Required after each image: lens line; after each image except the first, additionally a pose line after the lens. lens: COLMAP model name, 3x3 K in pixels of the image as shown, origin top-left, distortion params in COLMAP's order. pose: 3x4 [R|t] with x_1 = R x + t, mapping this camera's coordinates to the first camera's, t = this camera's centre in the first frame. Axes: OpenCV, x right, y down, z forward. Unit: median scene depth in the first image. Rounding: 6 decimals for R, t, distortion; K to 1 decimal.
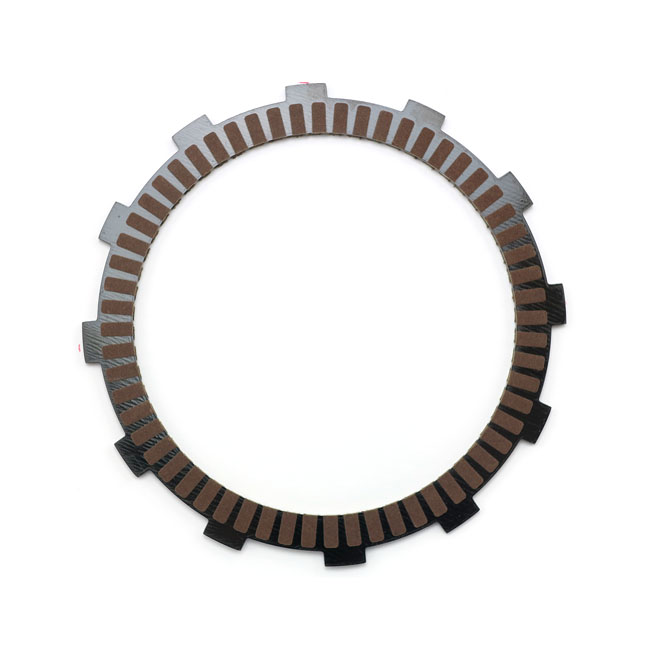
lens RADIAL K [[1802.0, 0, 325.0], [0, 1802.0, 325.0], [0, 0, 1]] dist [-0.023450, -0.099194]
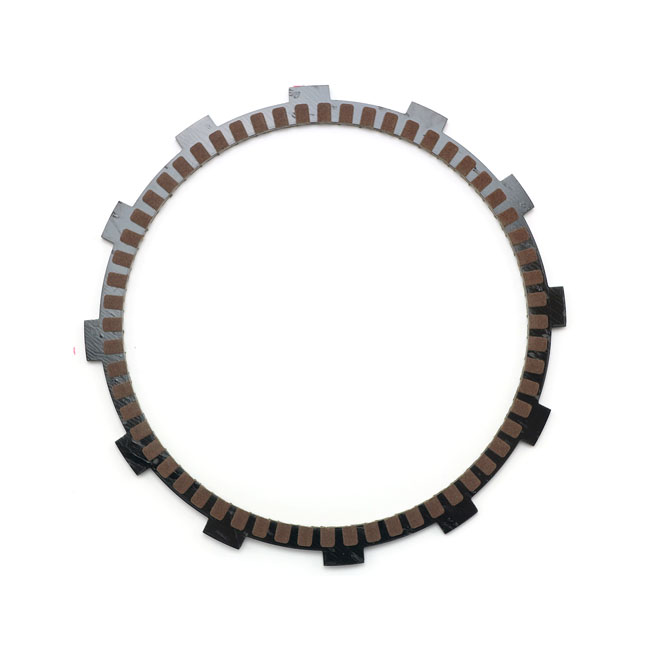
lens RADIAL K [[1612.6, 0, 325.0], [0, 1612.6, 325.0], [0, 0, 1]] dist [-0.001135, 0.002964]
pose [[0.999790, 0.020488, -0.000570, -0.000094], [-0.020488, 0.999790, 0.000053, 0.000187], [0.000571, -0.000042, 1.000000, 0.126053]]
